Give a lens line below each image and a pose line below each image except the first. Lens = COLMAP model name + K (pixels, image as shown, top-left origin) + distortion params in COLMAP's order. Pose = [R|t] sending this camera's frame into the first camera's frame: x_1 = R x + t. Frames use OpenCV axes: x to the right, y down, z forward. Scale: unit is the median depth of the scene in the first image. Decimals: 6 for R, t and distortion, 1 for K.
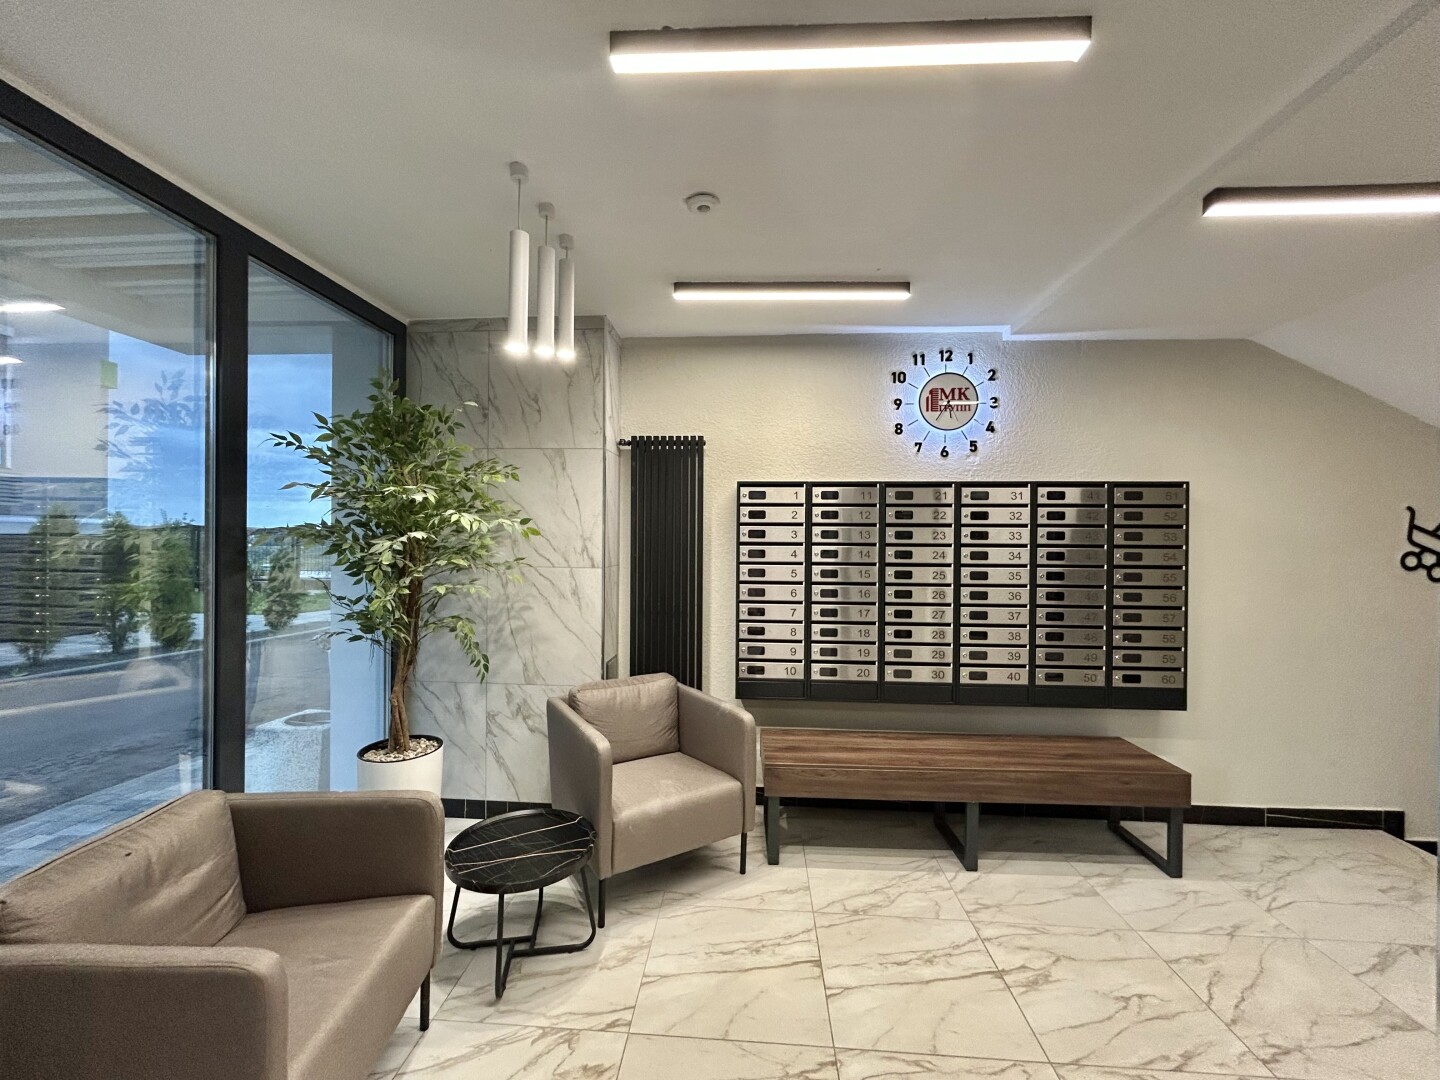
lens RADIAL K [[577.8, 0, 720.0], [0, 577.8, 540.0], [0, 0, 1]] dist [0.001631, 0.000493]
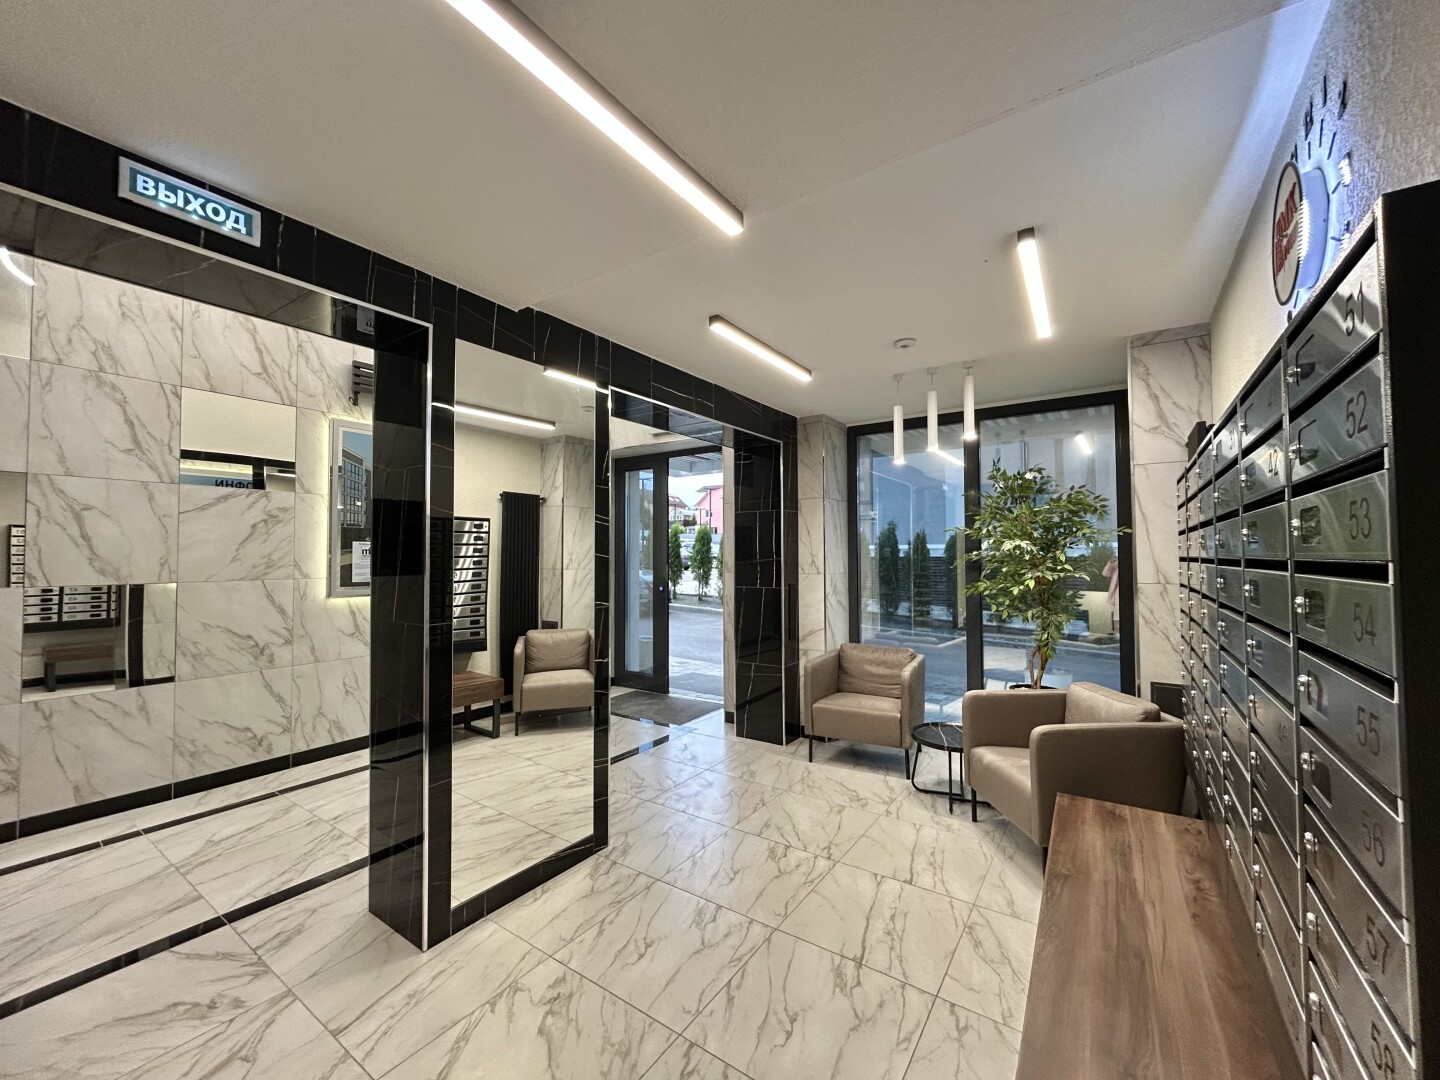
lens RADIAL K [[577.8, 0, 720.0], [0, 577.8, 540.0], [0, 0, 1]] dist [0.001631, 0.000493]
pose [[-0.511946, -0.028854, -0.858533, 1.499973], [-0.000216, 0.999440, -0.033462, 0.011267], [0.859018, -0.016945, -0.511665, 1.298230]]
